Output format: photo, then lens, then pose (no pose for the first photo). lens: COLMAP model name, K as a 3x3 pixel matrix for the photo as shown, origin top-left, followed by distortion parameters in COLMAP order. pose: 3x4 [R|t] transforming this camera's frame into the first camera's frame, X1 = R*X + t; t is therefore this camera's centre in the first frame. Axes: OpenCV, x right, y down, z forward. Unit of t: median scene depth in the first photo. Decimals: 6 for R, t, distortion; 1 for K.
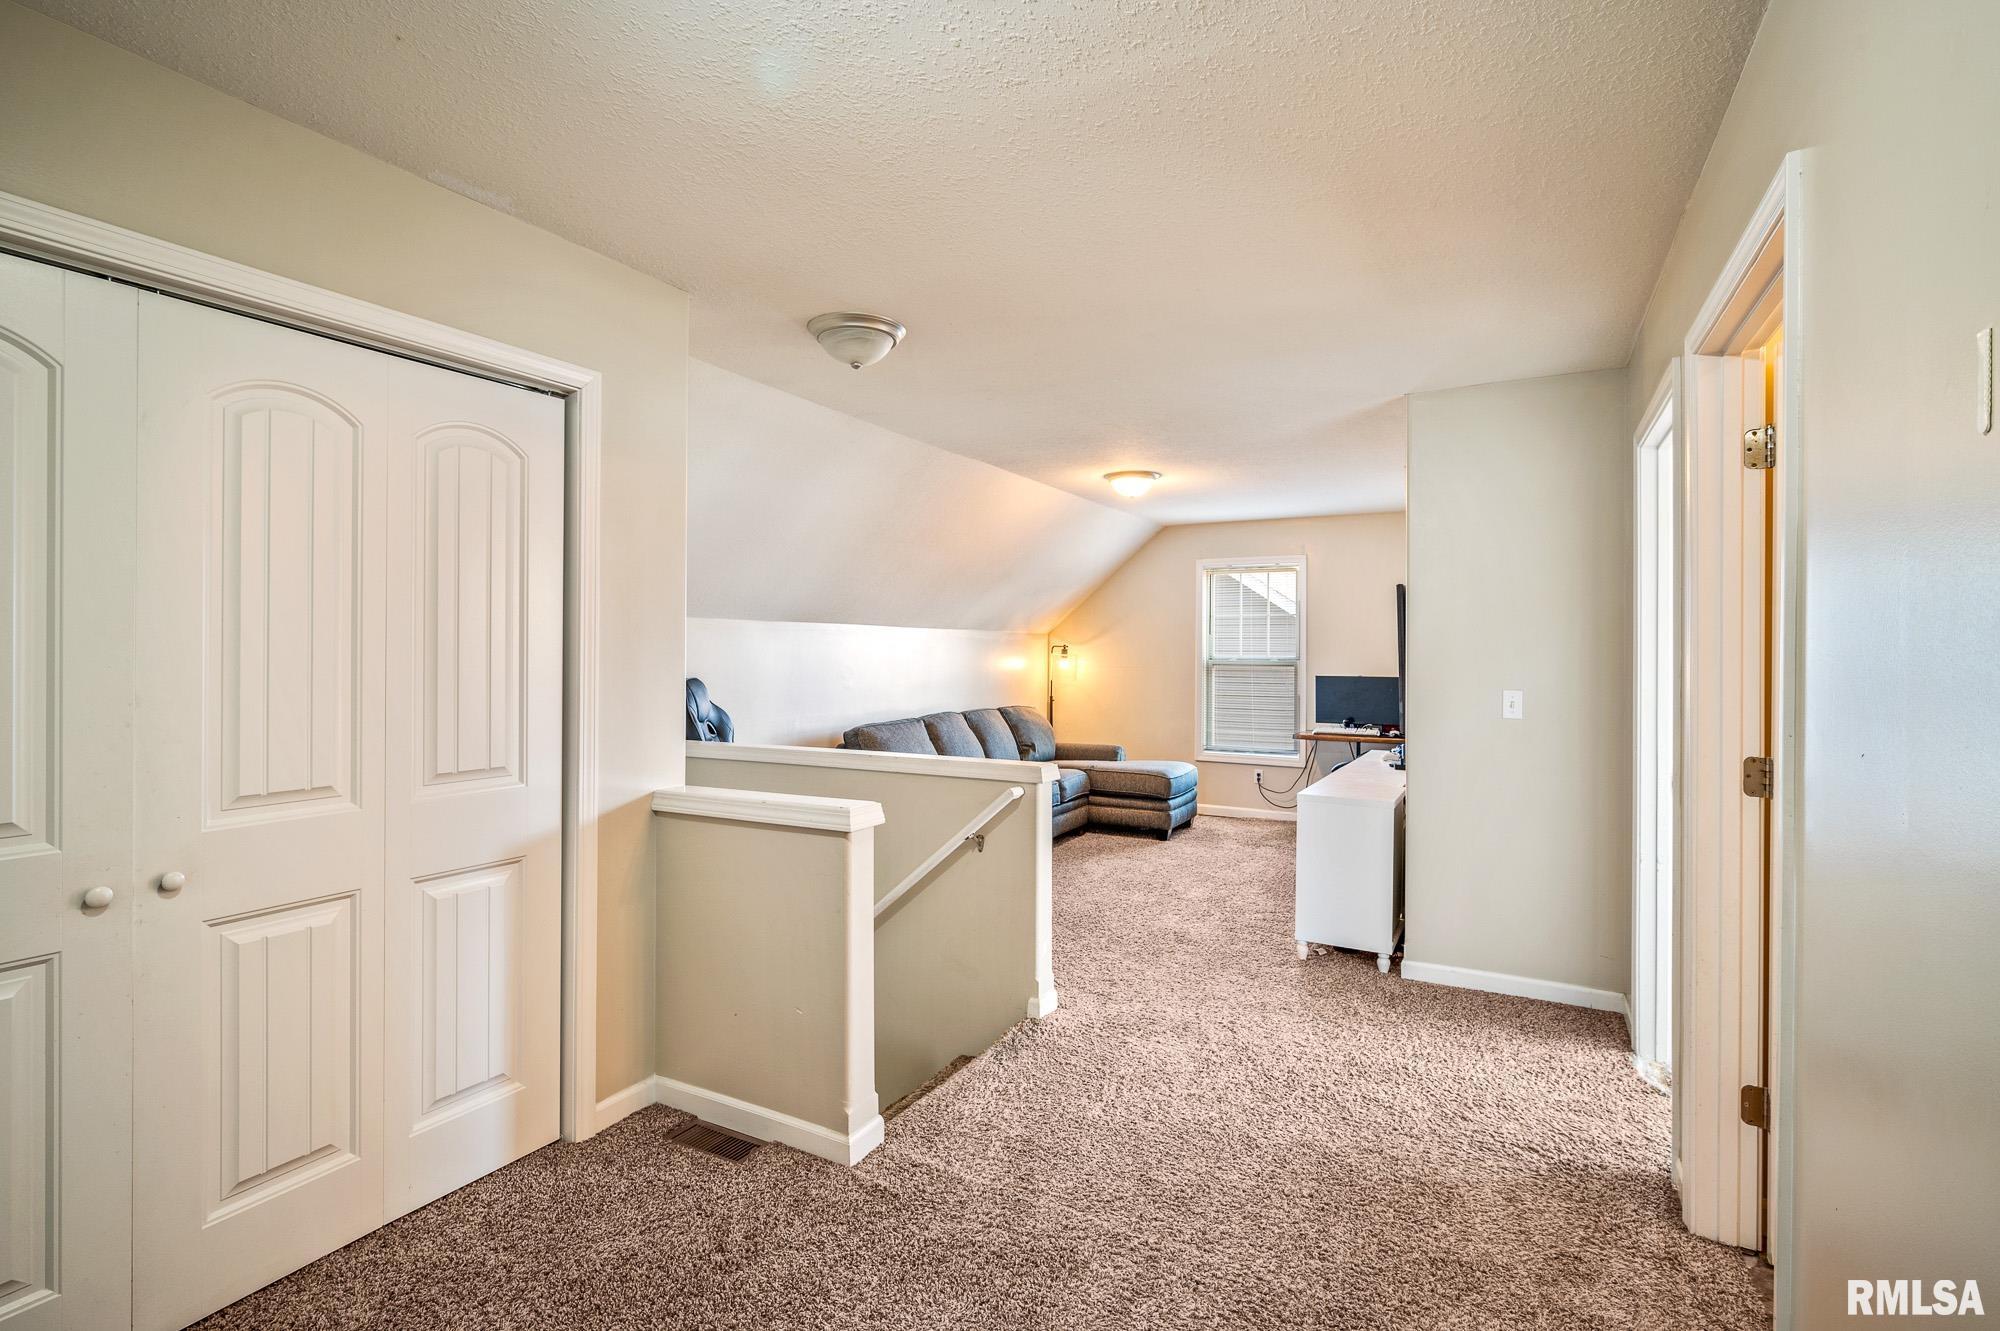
lens RADIAL K [[933.8, 0, 1019.6], [0, 933.8, 656.7], [0, 0, 1]] dist [0.001471, 0.000048]
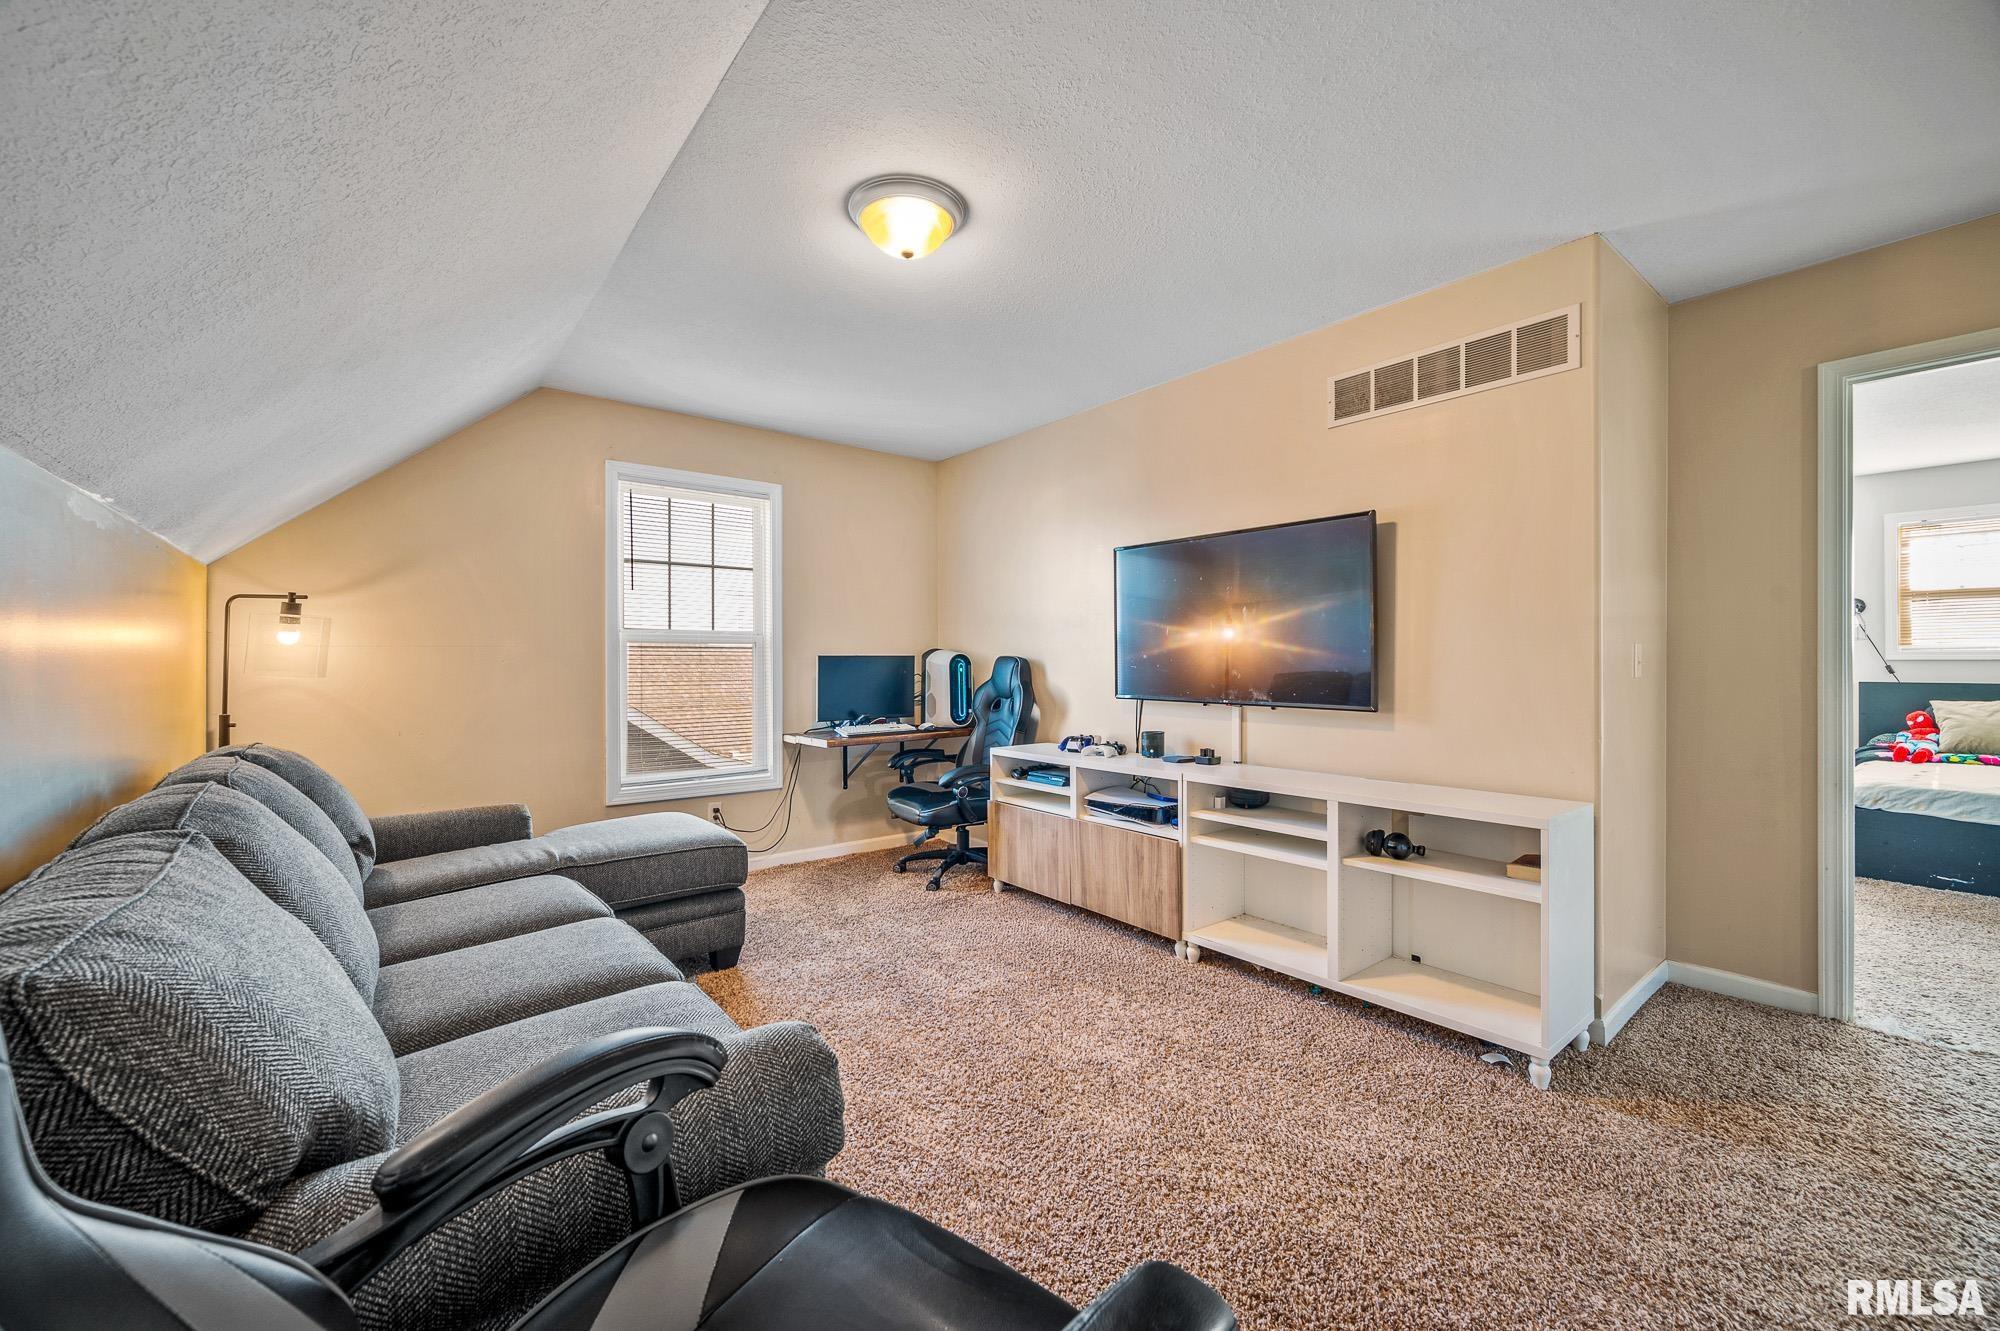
lens RADIAL K [[773.2, 0, 1000.0], [0, 773.2, 665.5], [0, 0, 1]] dist [-0.000095, -0.000024]
pose [[0.398311, -0.012130, 0.917170, -0.153586], [0.011855, 0.999897, 0.008076, 0.022327], [-0.917174, 0.007657, 0.398414, 0.586406]]
